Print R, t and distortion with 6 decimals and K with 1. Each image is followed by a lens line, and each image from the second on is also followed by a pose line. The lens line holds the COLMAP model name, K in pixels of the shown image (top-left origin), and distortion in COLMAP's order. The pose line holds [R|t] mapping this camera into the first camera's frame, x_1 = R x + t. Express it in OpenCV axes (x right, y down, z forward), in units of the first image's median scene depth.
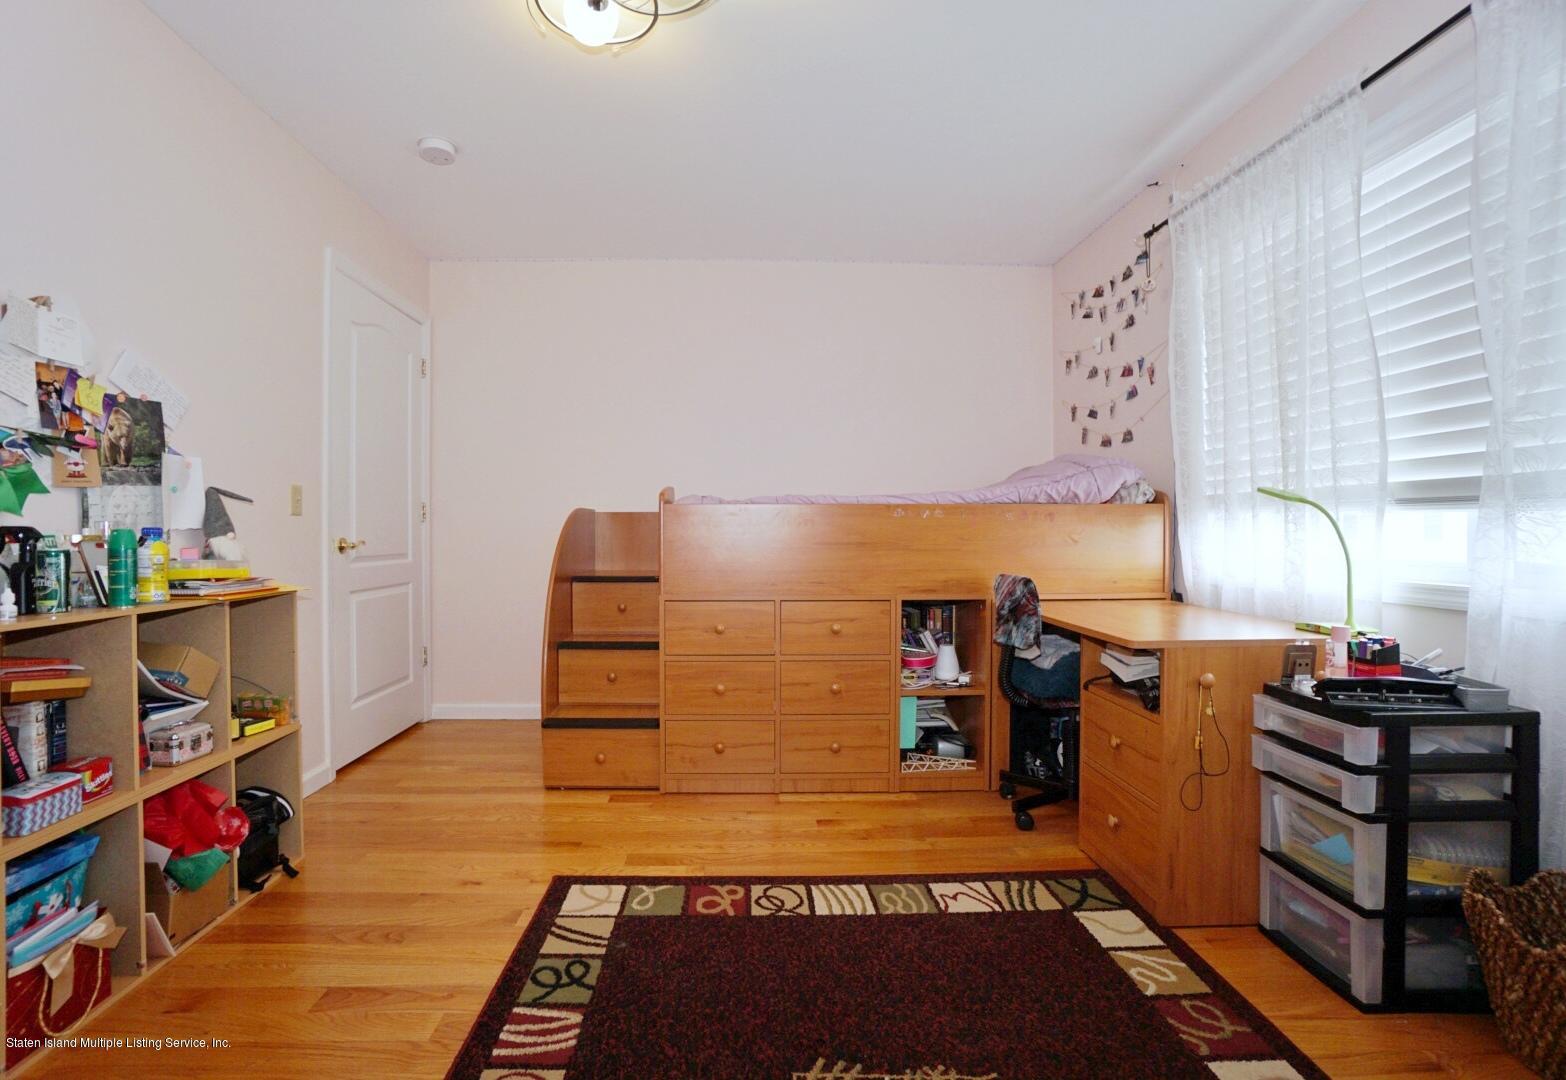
lens RADIAL K [[746.7, 0, 783.0], [0, 746.7, 540.0], [0, 0, 1]] dist [0.001023, 0.000333]
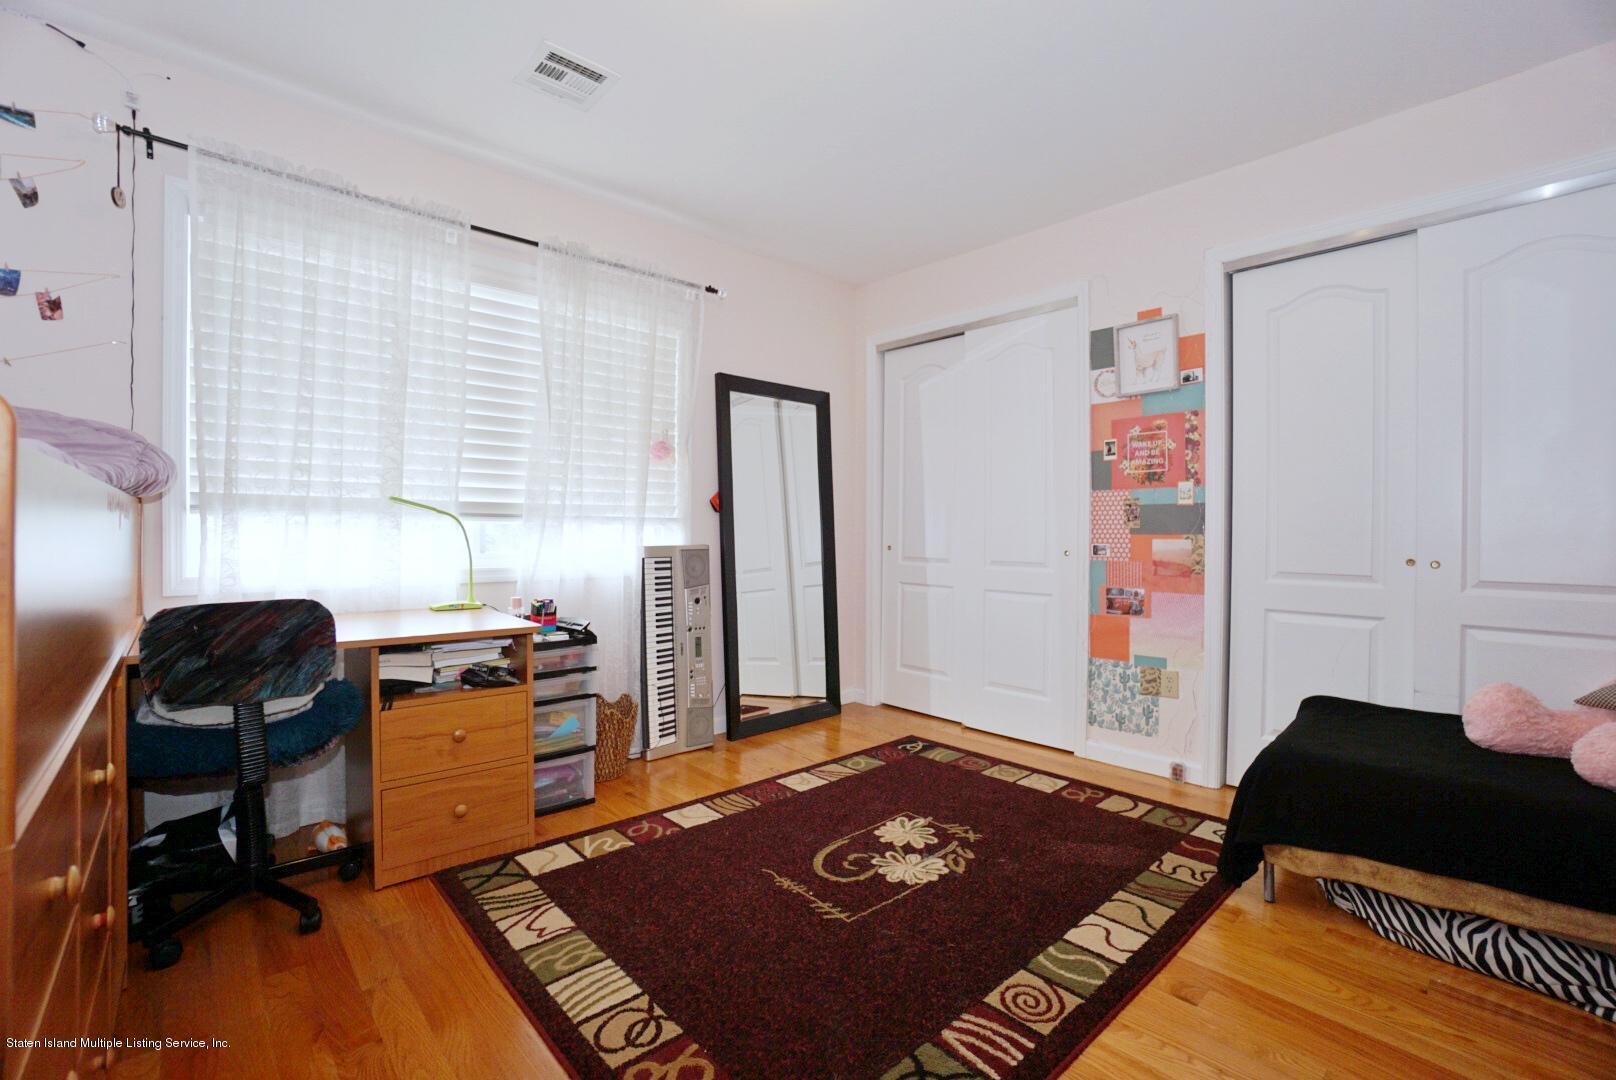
lens RADIAL K [[700.3, 0, 808.0], [0, 700.3, 540.0], [0, 0, 1]] dist [-0.029839, 0.000166]
pose [[-0.648789, -0.004663, 0.760954, -0.658283], [0.005703, 0.999923, 0.010989, -0.012081], [-0.760947, 0.011469, -0.648712, 1.344950]]
